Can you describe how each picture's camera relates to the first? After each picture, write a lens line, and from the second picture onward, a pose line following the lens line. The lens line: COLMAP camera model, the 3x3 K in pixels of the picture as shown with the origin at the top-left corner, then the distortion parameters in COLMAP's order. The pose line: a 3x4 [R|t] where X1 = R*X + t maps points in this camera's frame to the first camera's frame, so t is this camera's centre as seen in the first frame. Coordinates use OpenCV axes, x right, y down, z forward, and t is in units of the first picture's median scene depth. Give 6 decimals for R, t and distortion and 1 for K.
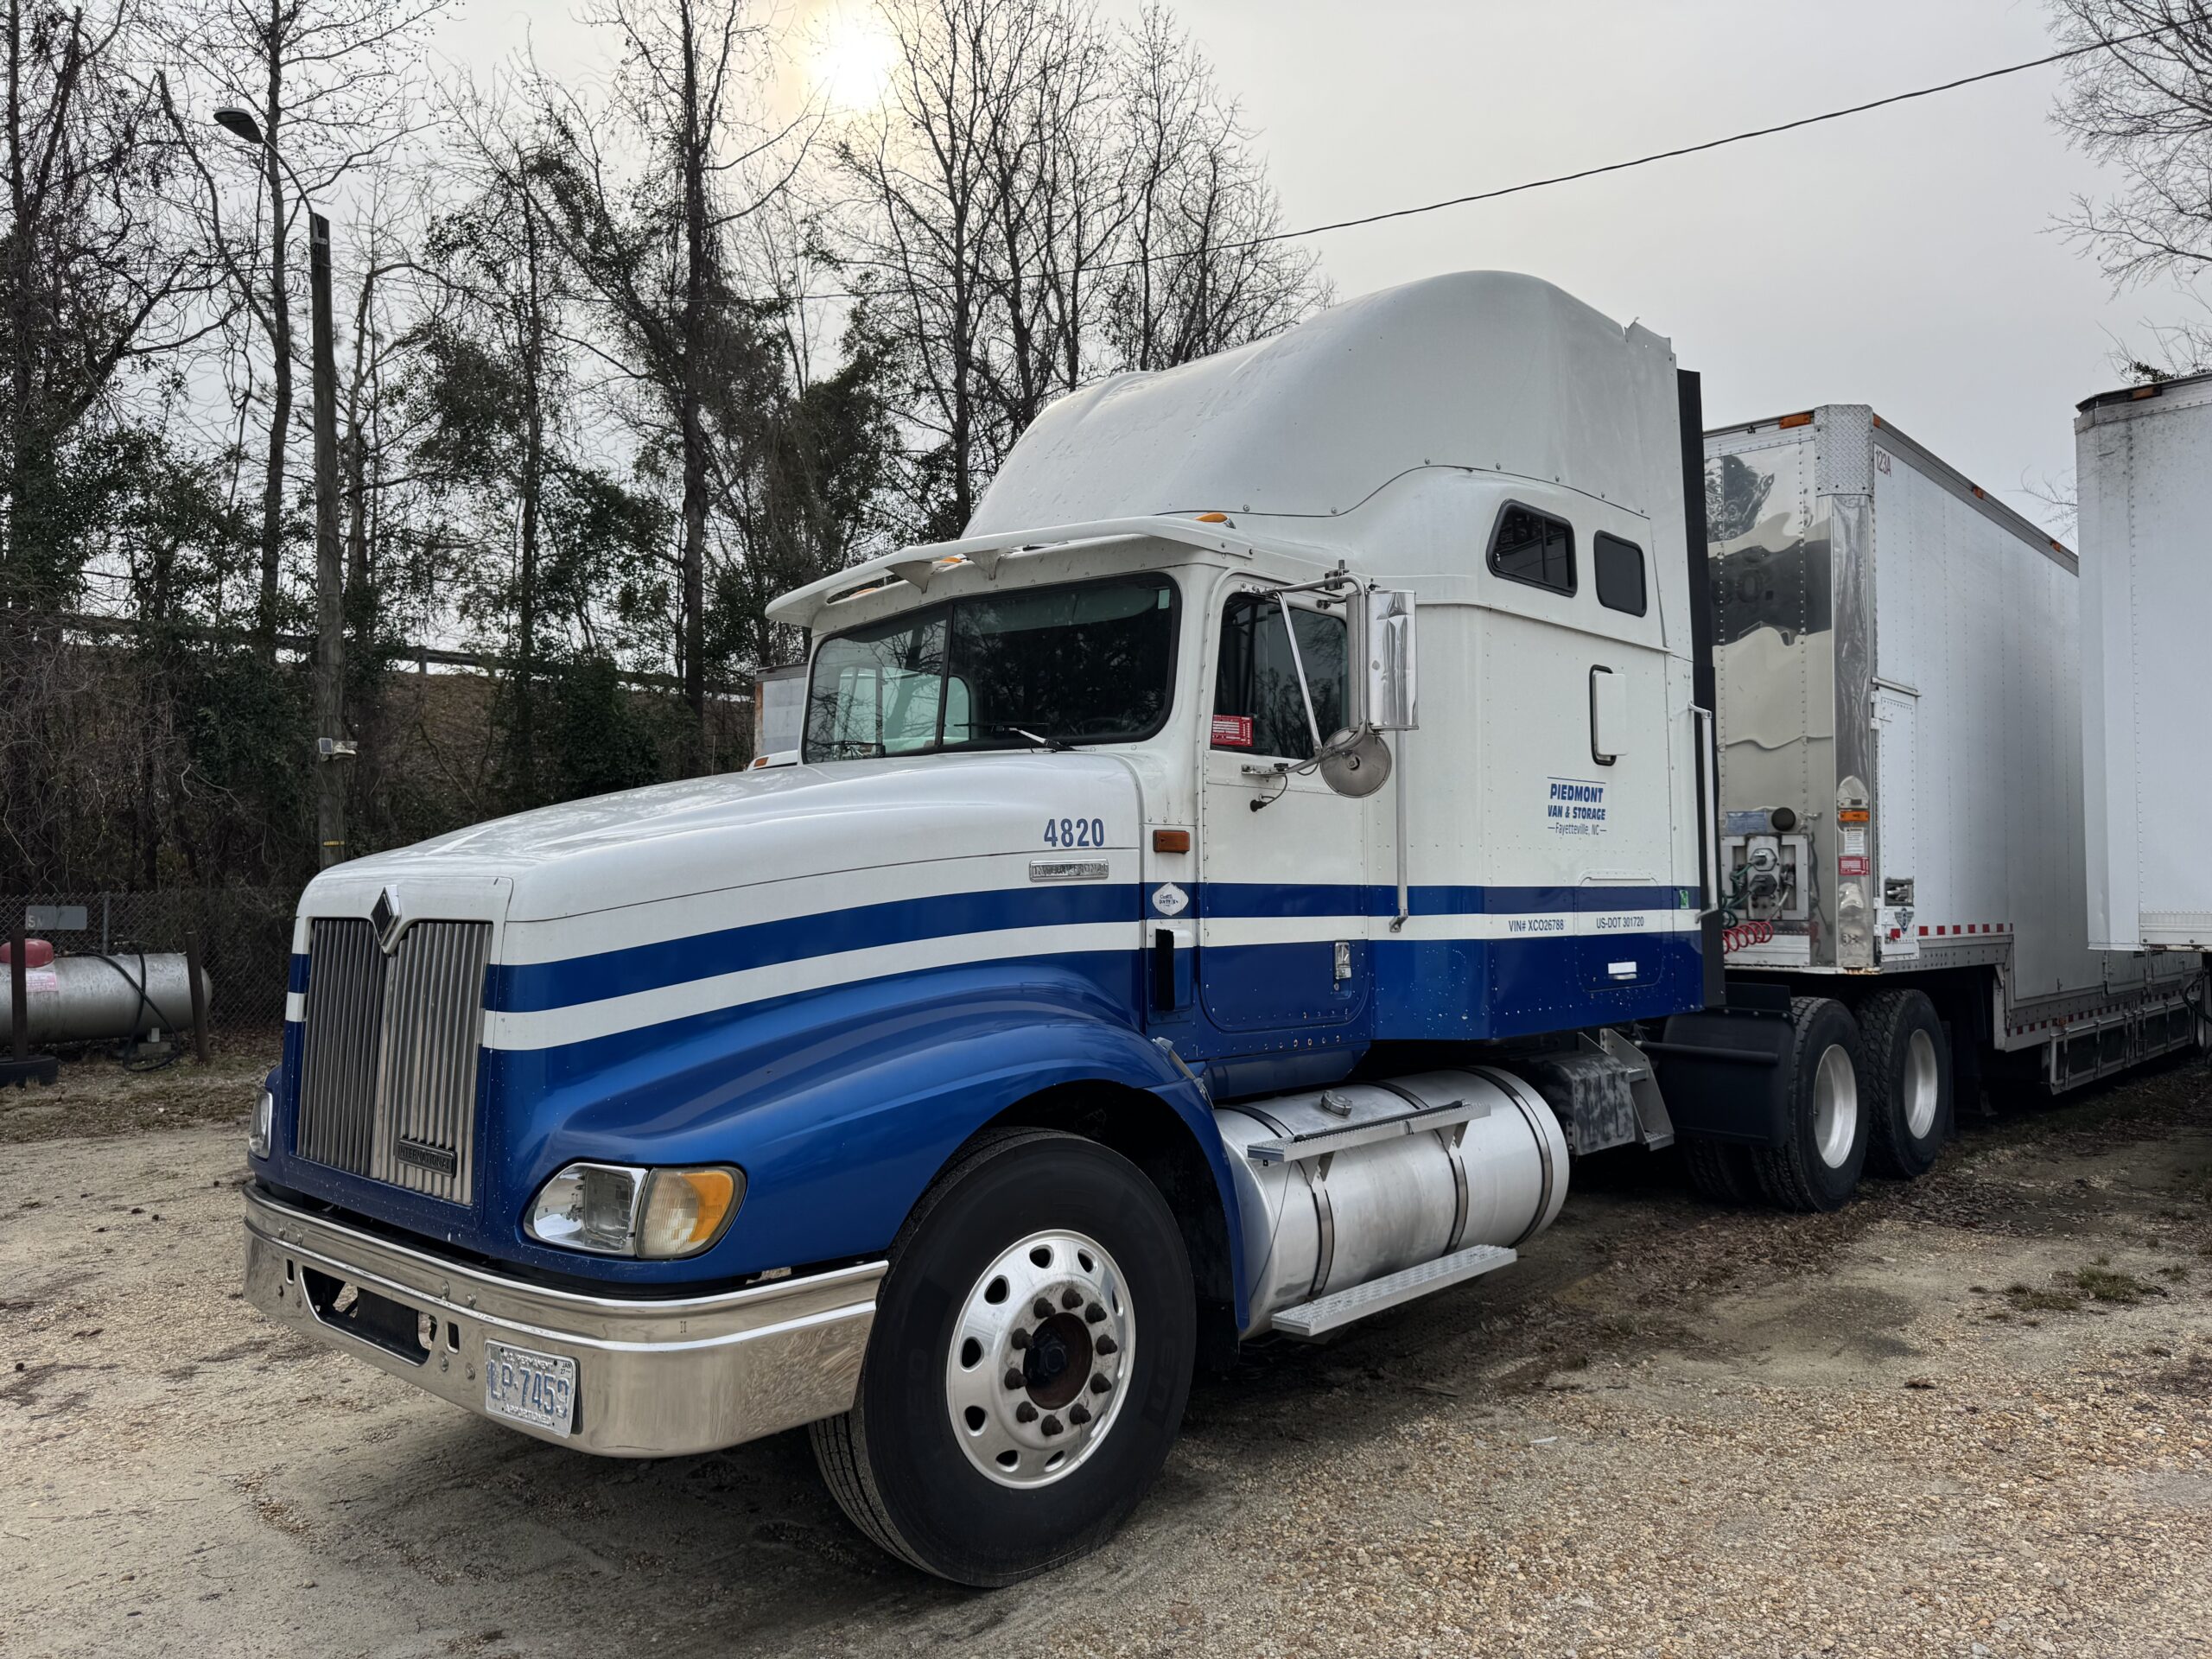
lens RADIAL K [[1544.9, 0, 1113.4], [0, 1544.9, 821.2], [0, 0, 1]] dist [0.074800, -0.069501]
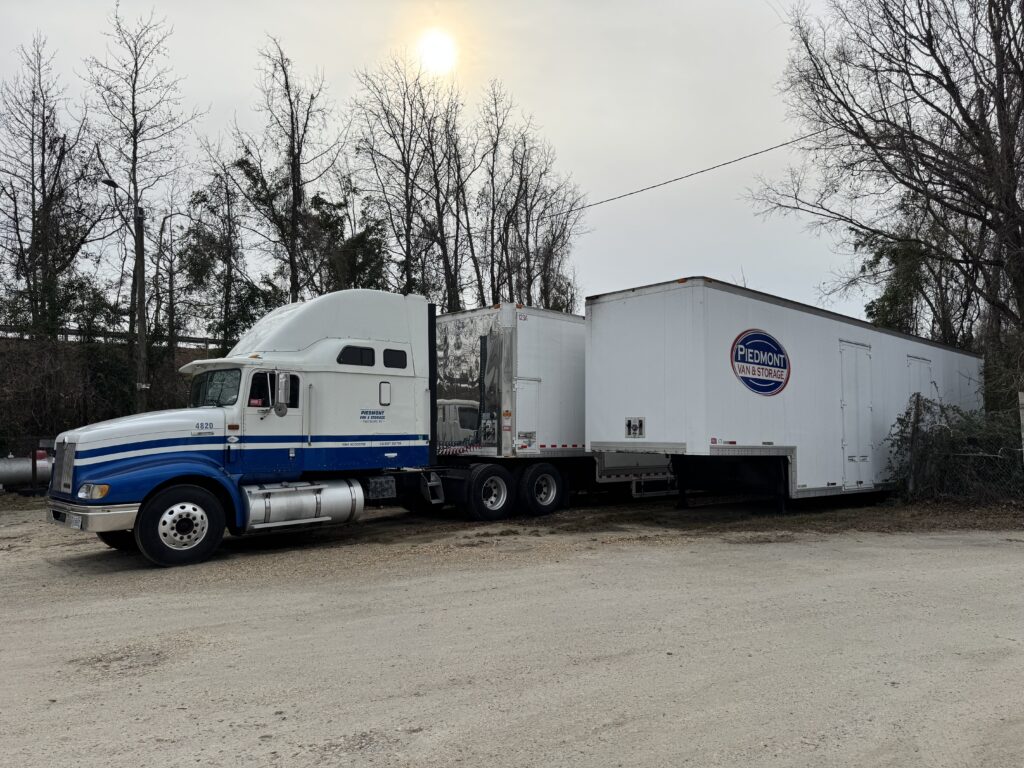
lens RADIAL K [[715.2, 0, 512.8], [0, 715.2, 386.0], [0, 0, 1]] dist [0.074800, -0.069501]
pose [[0.998063, -0.003753, -0.062095, 0.772919], [0.002544, 0.999806, -0.019537, -0.050247], [0.062156, 0.019341, 0.997879, -0.879102]]
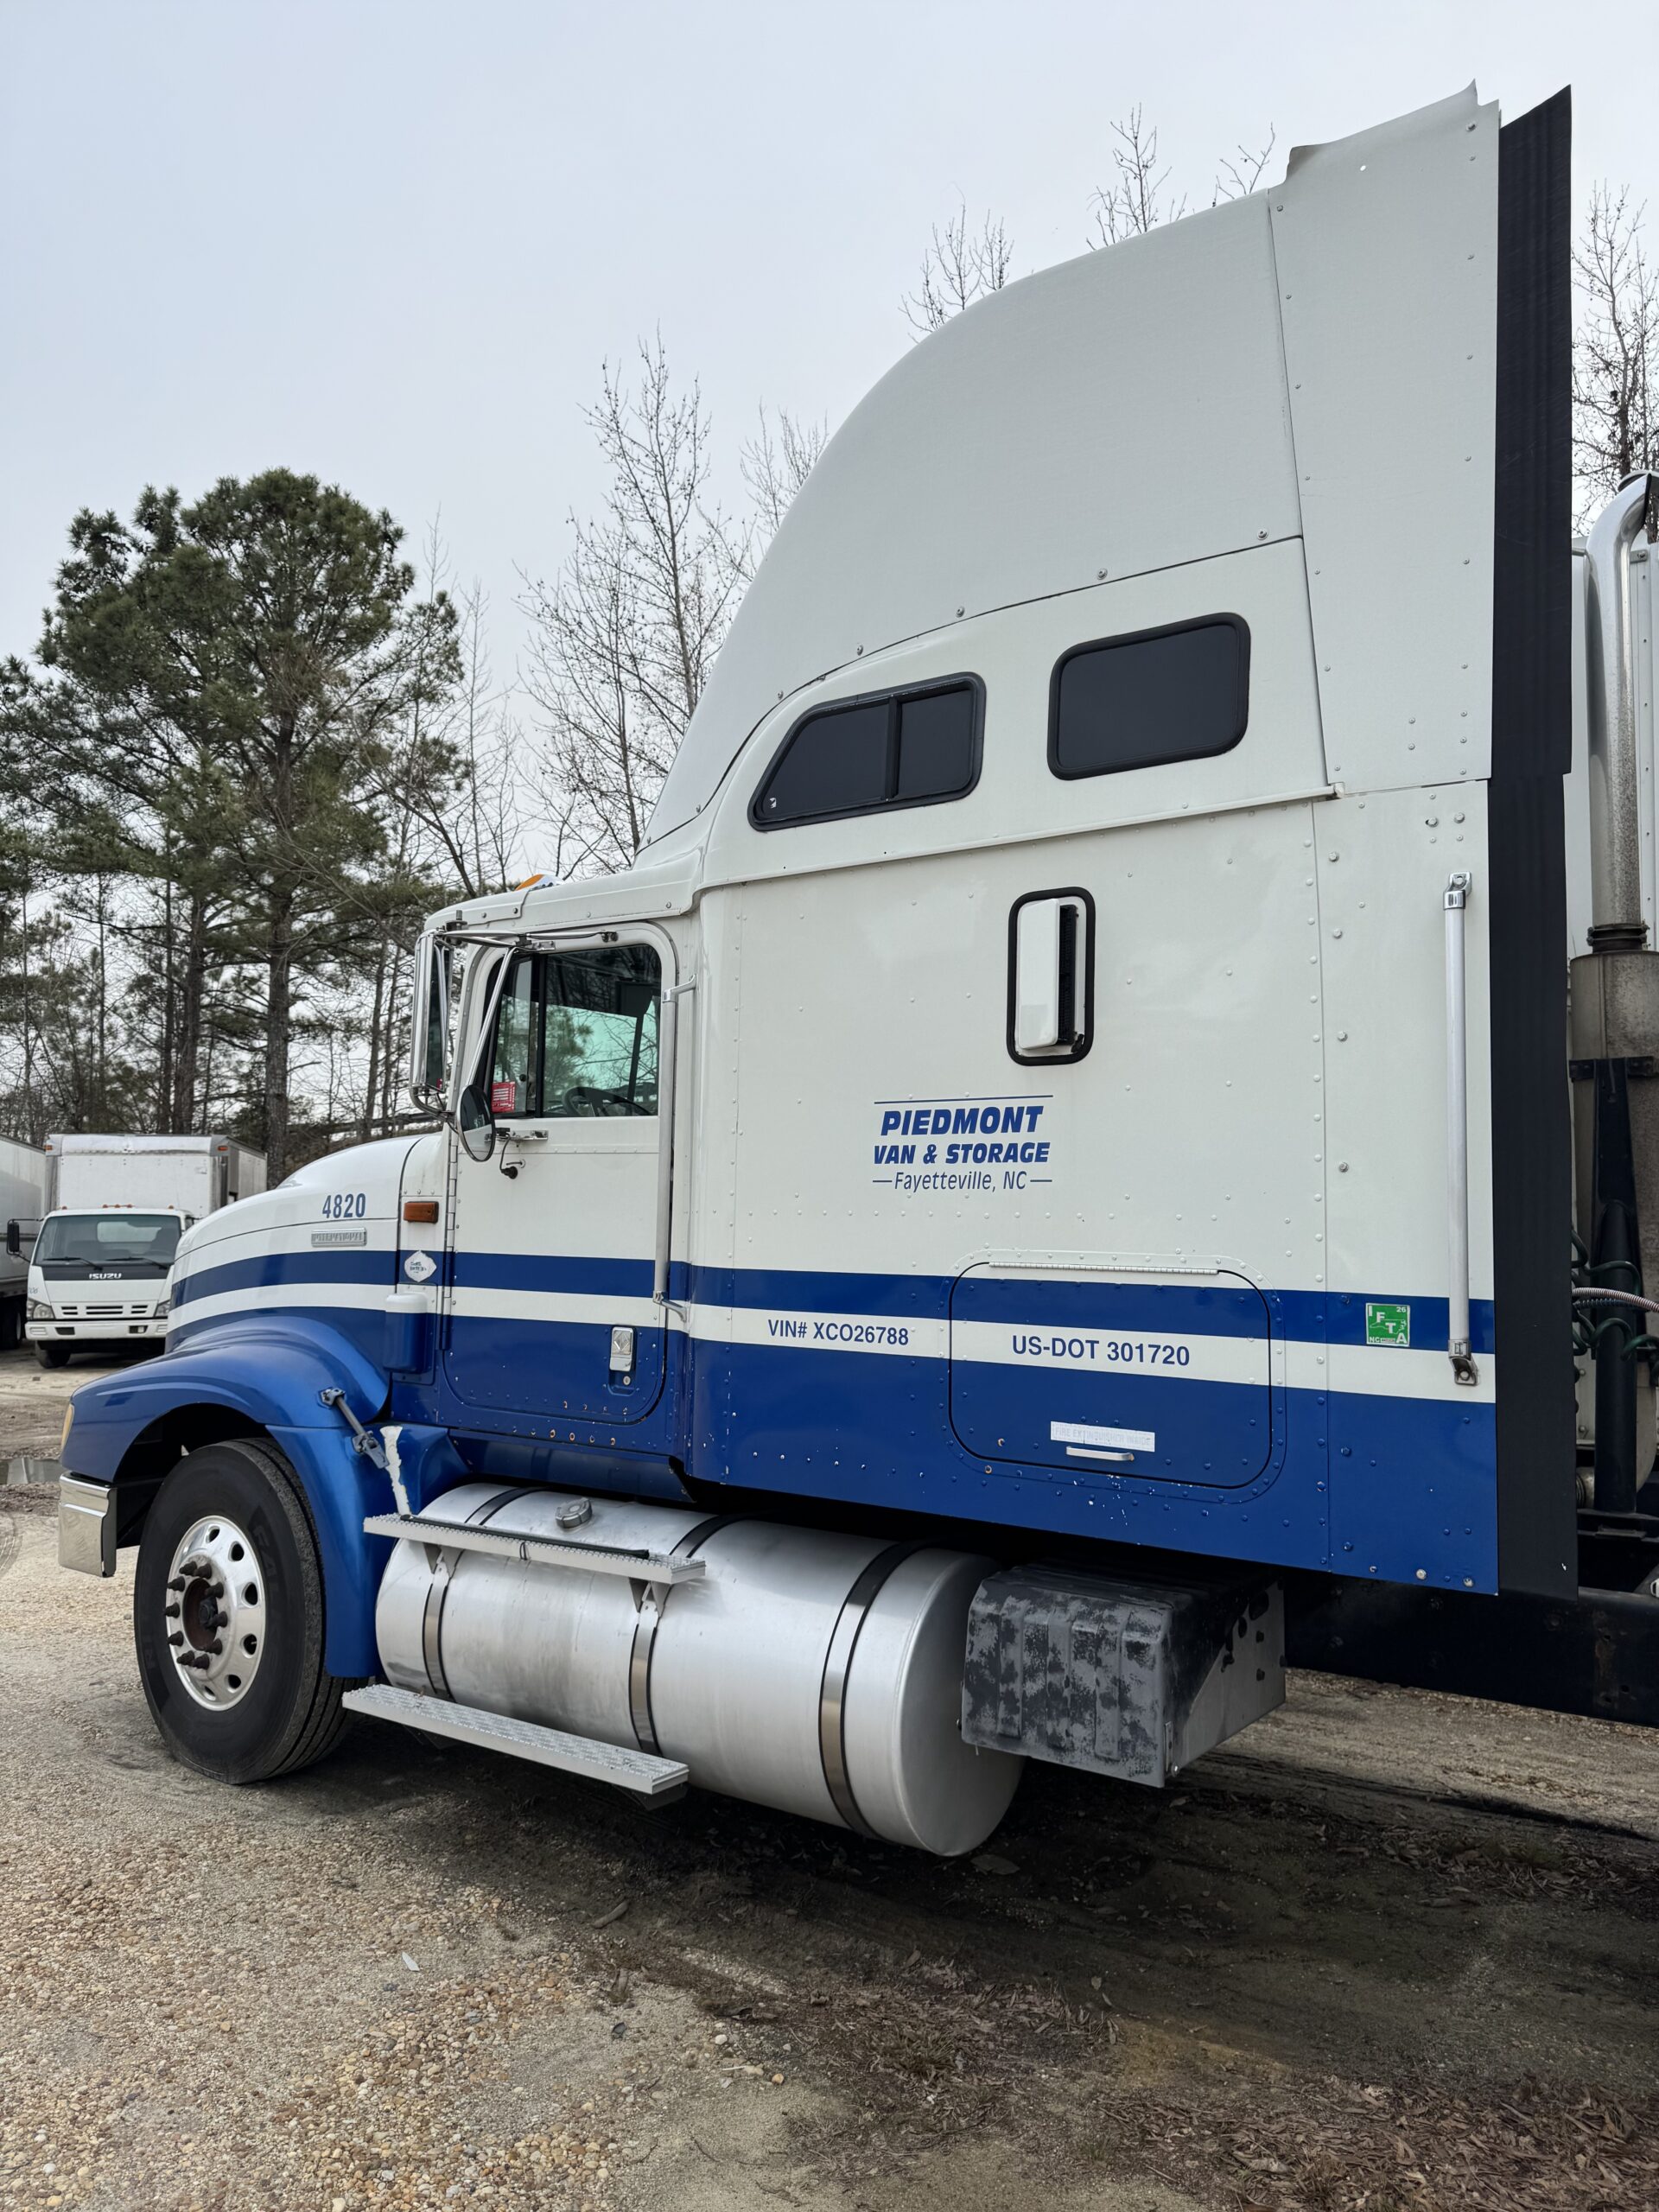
lens RADIAL K [[1544.9, 0, 830.4], [0, 1544.9, 1107.4], [0, 0, 1]] dist [0.074800, -0.069501]
pose [[0.132526, -0.067745, -0.988862, 0.854426], [0.028062, 0.997518, -0.064578, 0.013445], [0.990782, -0.019191, 0.134098, 0.846042]]
